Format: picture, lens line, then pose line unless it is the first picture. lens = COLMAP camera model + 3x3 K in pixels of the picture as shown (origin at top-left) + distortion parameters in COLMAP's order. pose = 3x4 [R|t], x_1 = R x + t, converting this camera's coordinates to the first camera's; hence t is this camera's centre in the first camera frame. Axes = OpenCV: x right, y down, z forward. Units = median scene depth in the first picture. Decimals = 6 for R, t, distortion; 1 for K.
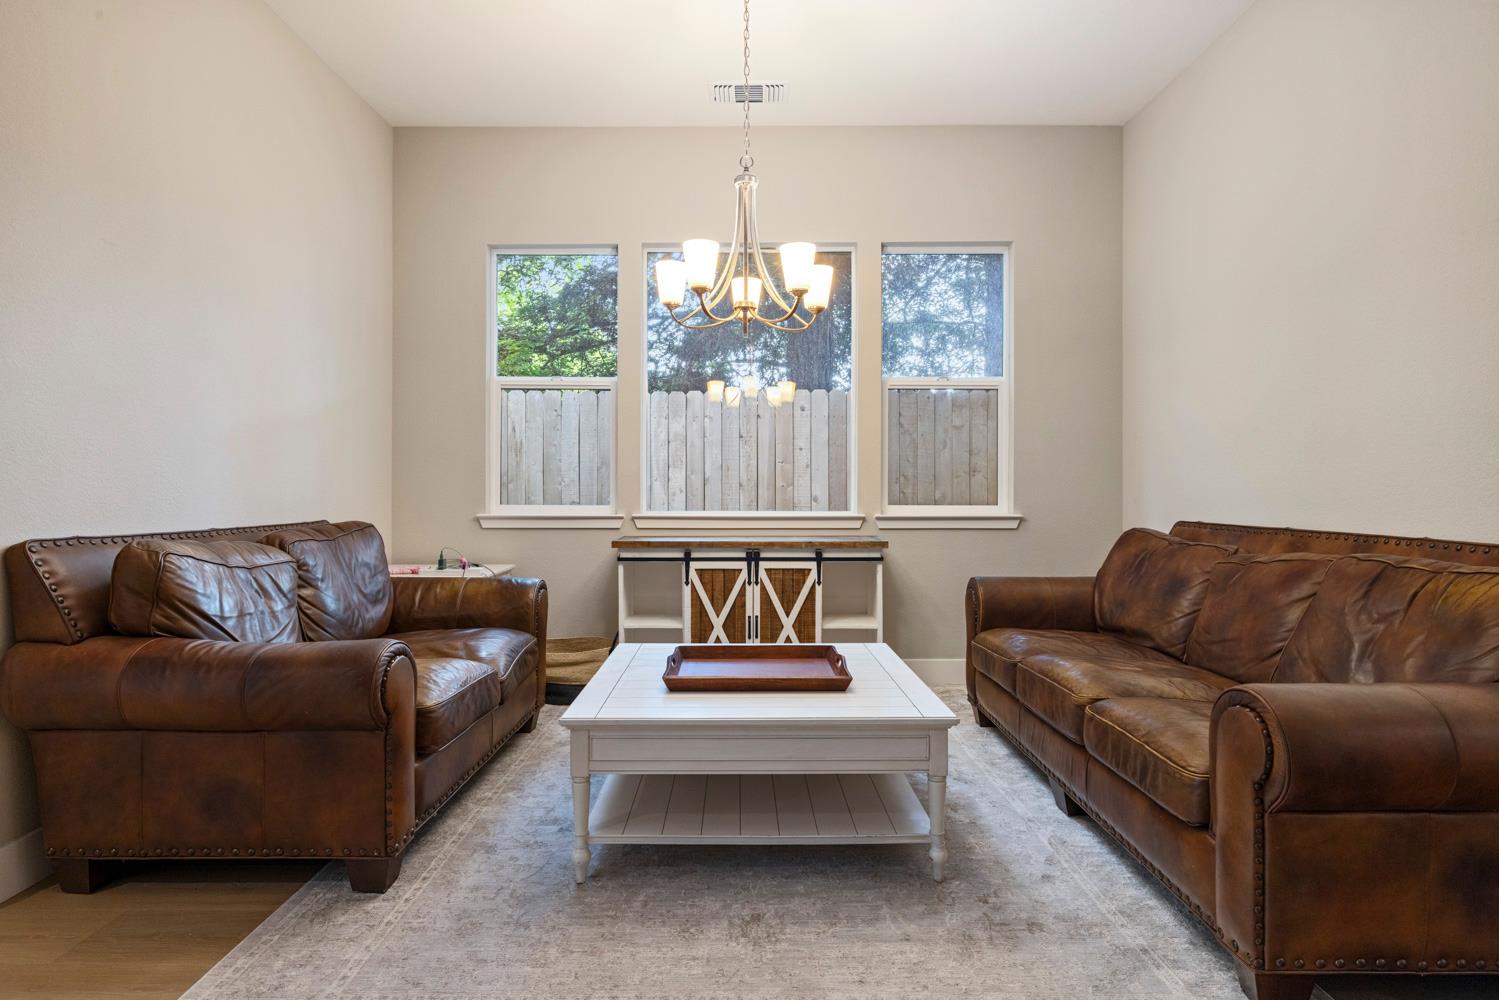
lens RADIAL K [[811.4, 0, 746.5], [0, 811.4, 489.2], [0, 0, 1]] dist [-0.000211, -0.000112]
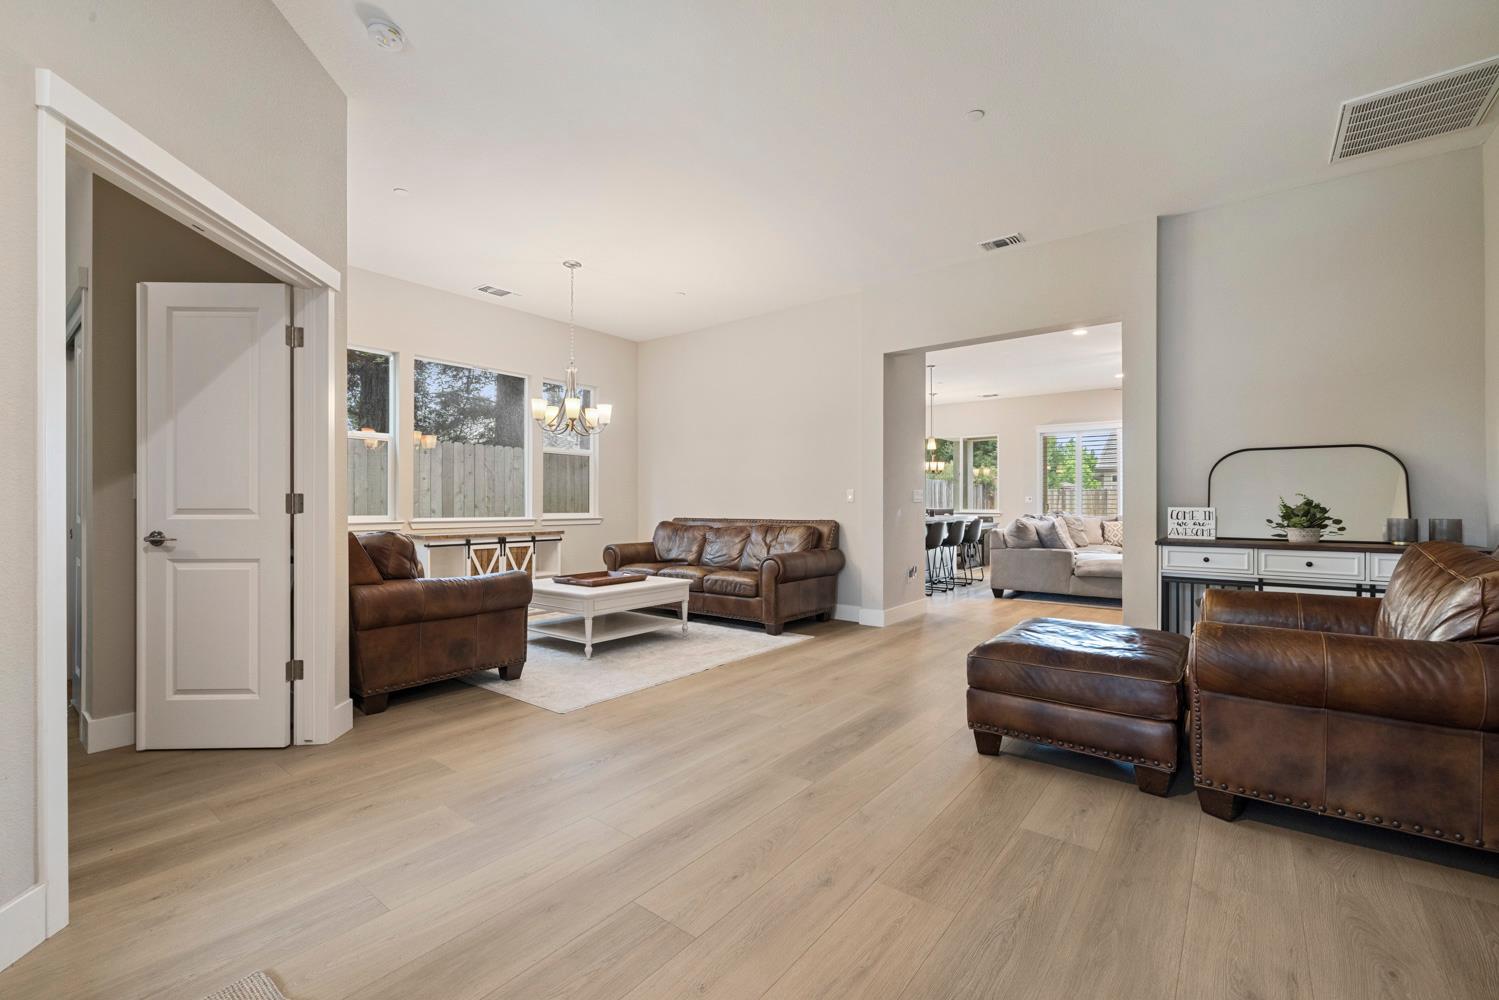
lens RADIAL K [[632.0, 0, 749.5], [0, 632.0, 500.0], [0, 0, 1]] dist [0.000535, 0.000077]
pose [[0.616866, 0.005809, 0.787047, -0.785715], [0.000283, 0.999971, -0.007602, -0.000052], [-0.787068, 0.004912, 0.616846, -0.341853]]
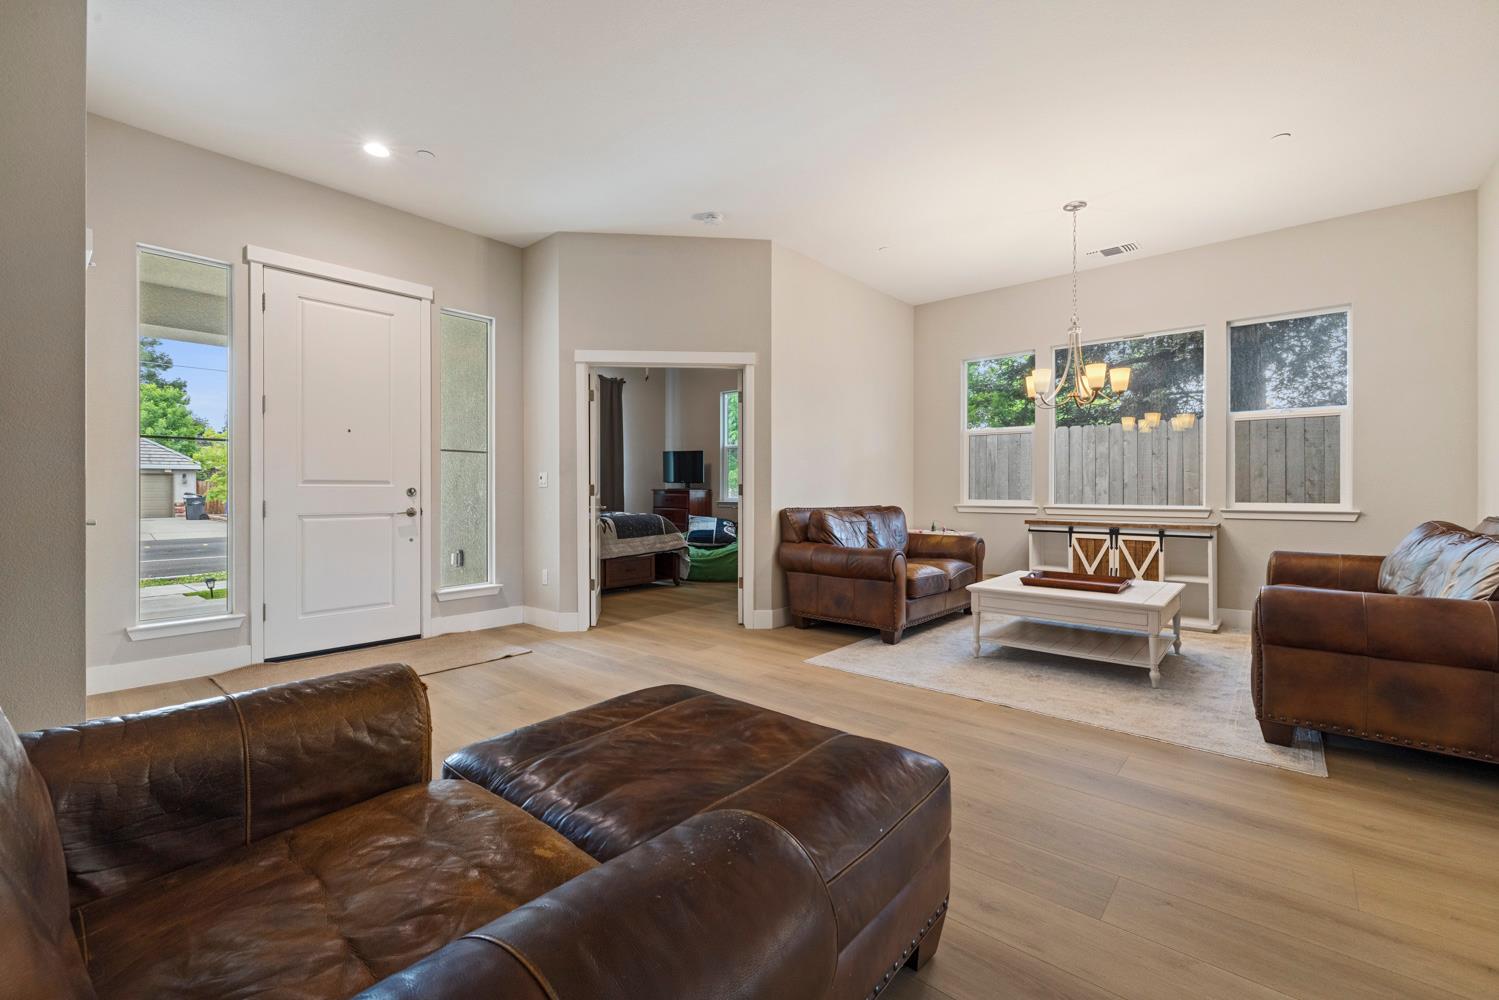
lens RADIAL K [[631.1, 0, 749.0], [0, 631.1, 492.6], [0, 0, 1]] dist [0.000248, 0.000121]
pose [[0.757057, 0.001647, -0.653346, 0.284515], [-0.000187, 0.999997, 0.002304, 0.000109], [0.653348, -0.001622, 0.757056, -0.455524]]
